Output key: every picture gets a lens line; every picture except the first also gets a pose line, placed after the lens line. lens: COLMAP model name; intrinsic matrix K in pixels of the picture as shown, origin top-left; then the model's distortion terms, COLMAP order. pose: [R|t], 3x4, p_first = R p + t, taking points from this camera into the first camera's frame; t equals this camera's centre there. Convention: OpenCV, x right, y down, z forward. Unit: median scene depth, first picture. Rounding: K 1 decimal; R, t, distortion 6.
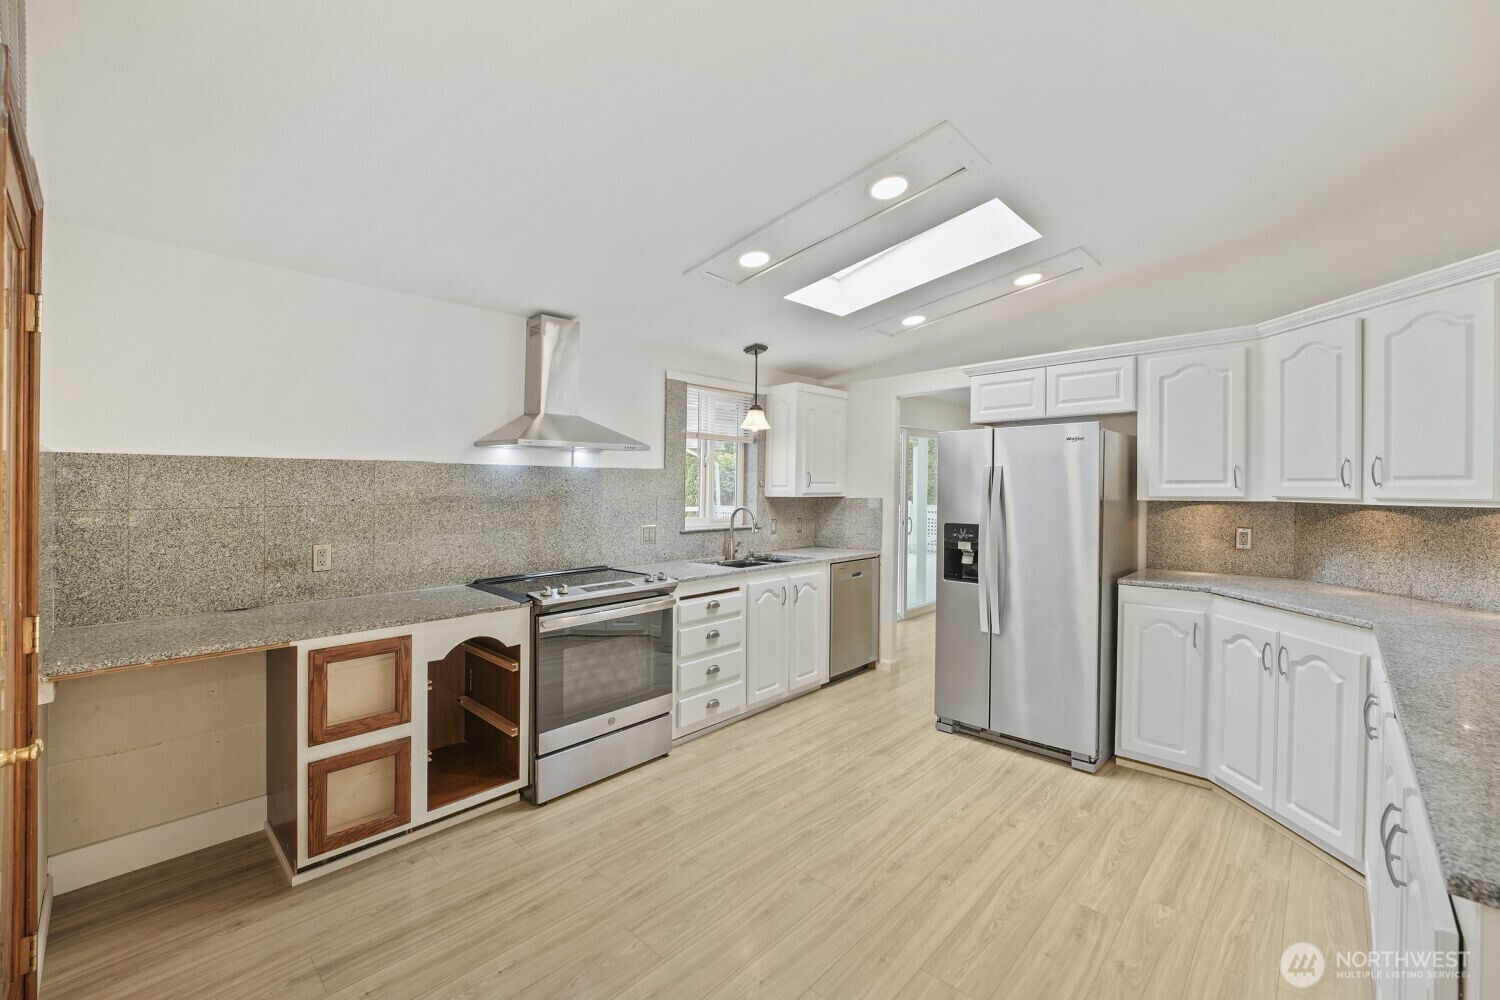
lens RADIAL K [[612.9, 0, 765.8], [0, 612.9, 483.7], [0, 0, 1]] dist [-0.015579, 0.001612]
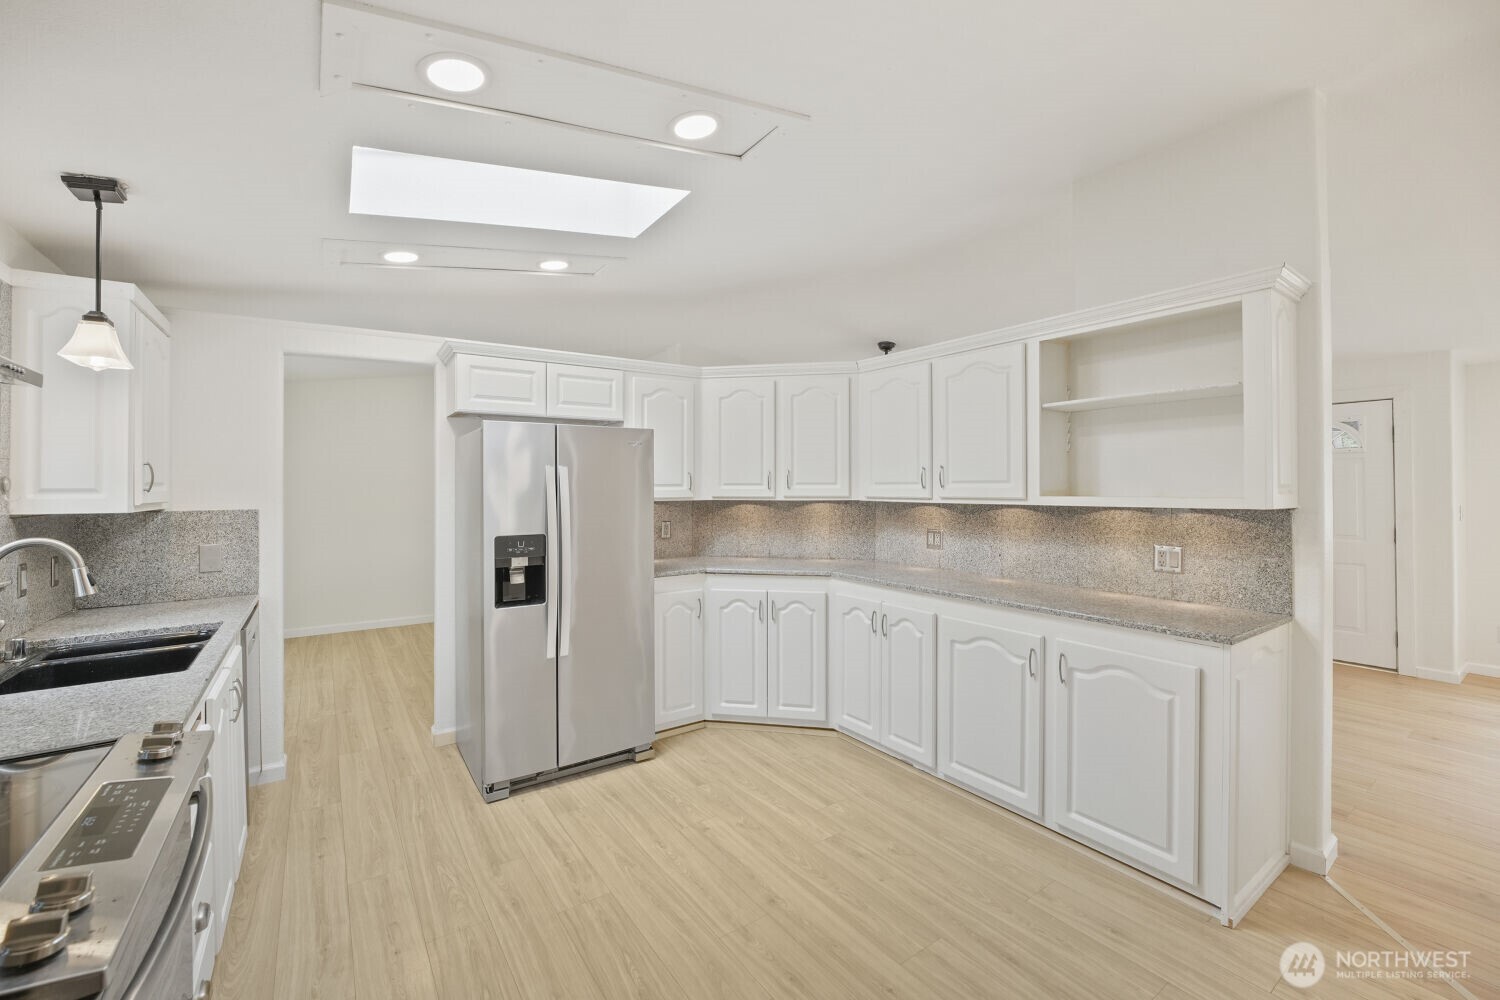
lens RADIAL K [[612.9, 0, 727.9], [0, 612.9, 485.5], [0, 0, 1]] dist [-0.015579, 0.001612]
pose [[0.238952, 0.002120, 0.971029, -0.462079], [0.000194, 0.999997, -0.002231, 0.000479], [-0.971031, 0.000721, 0.238951, 0.599467]]
